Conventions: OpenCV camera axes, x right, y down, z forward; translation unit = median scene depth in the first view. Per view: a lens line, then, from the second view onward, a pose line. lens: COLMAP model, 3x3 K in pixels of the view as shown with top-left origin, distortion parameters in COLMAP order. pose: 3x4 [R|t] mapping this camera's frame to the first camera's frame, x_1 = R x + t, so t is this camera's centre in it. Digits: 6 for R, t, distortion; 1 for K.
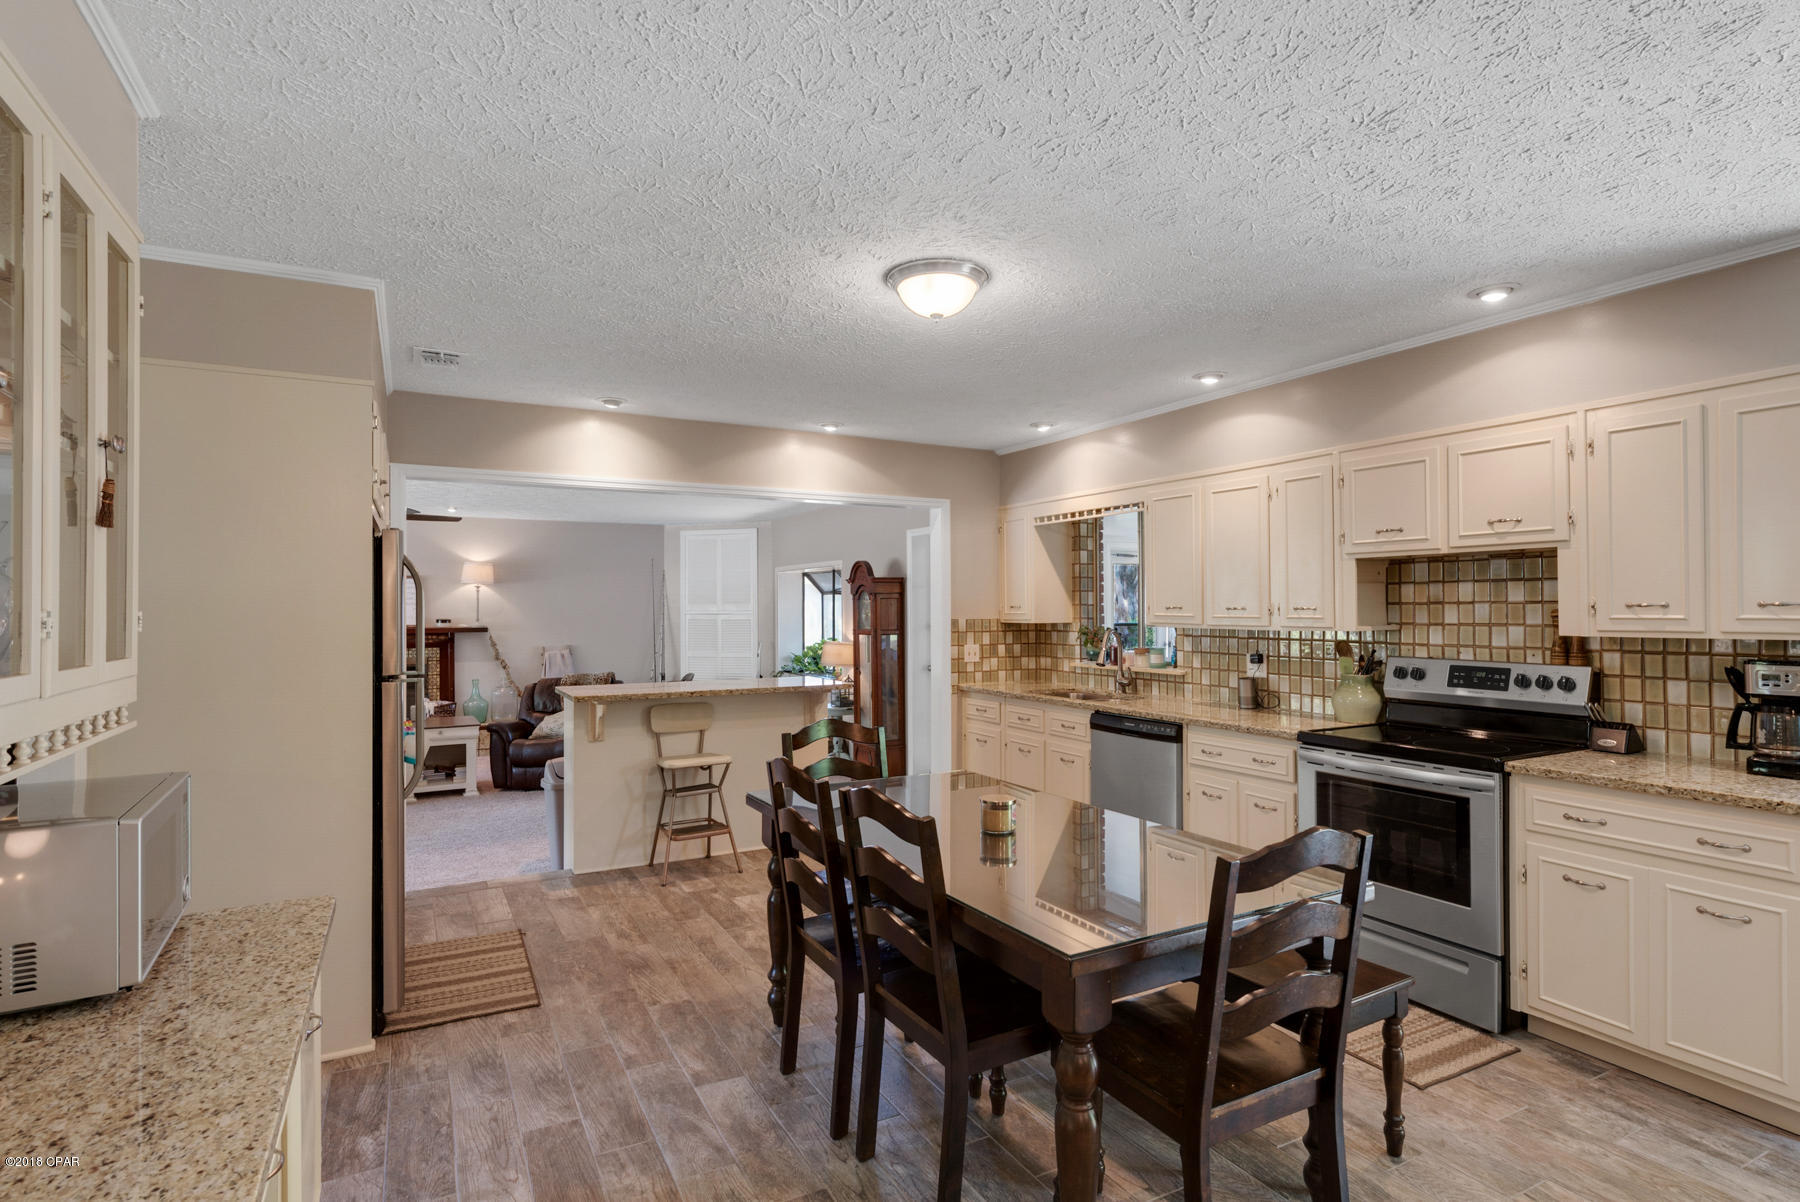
lens RADIAL K [[919.5, 0, 902.5], [0, 919.5, 600.1], [0, 0, 1]] dist [0.003206, 0.000542]
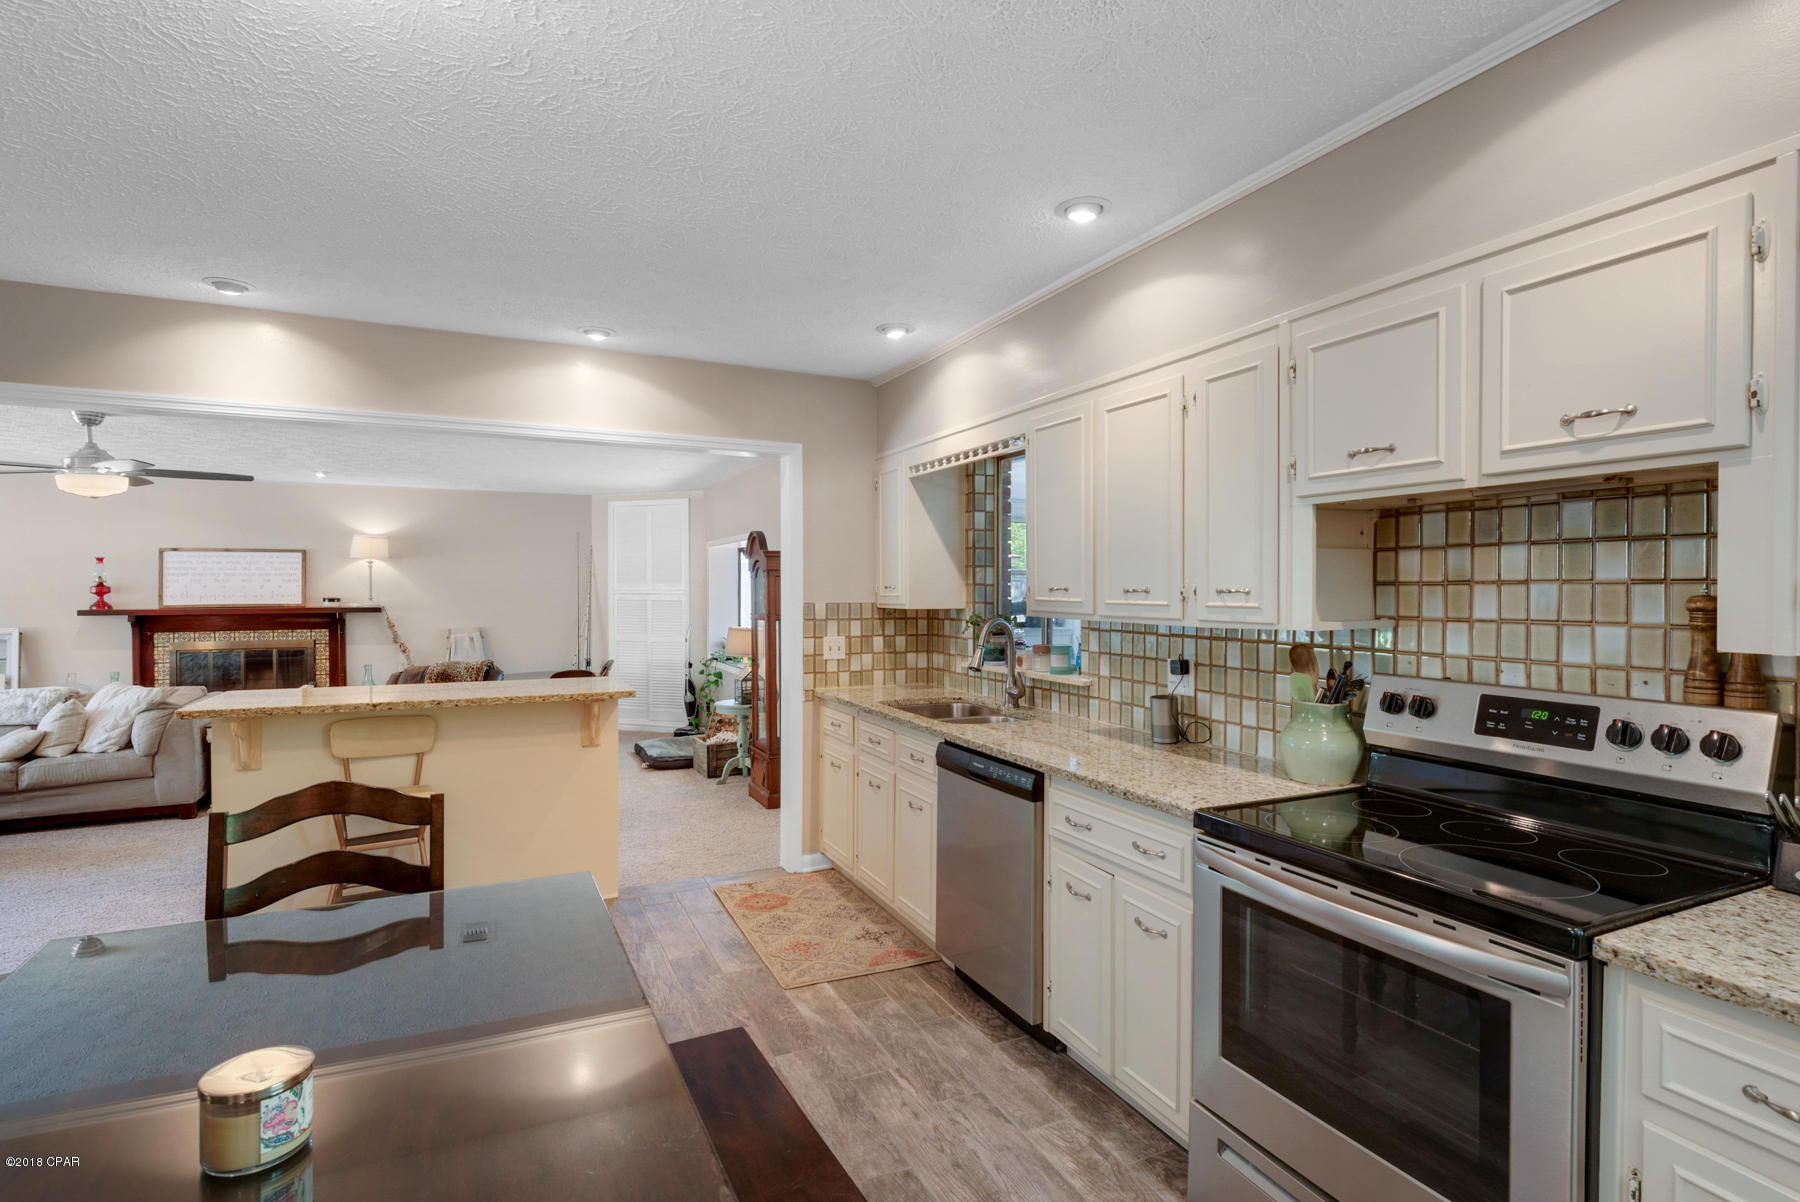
lens RADIAL K [[876.9, 0, 896.6], [0, 876.9, 600.8], [0, 0, 1]] dist [0.005159, -0.001324]
pose [[0.997795, 0.006128, -0.066093, 0.241986], [-0.004645, 0.999735, 0.022565, 0.003383], [0.066214, -0.022208, 0.997558, 0.391338]]
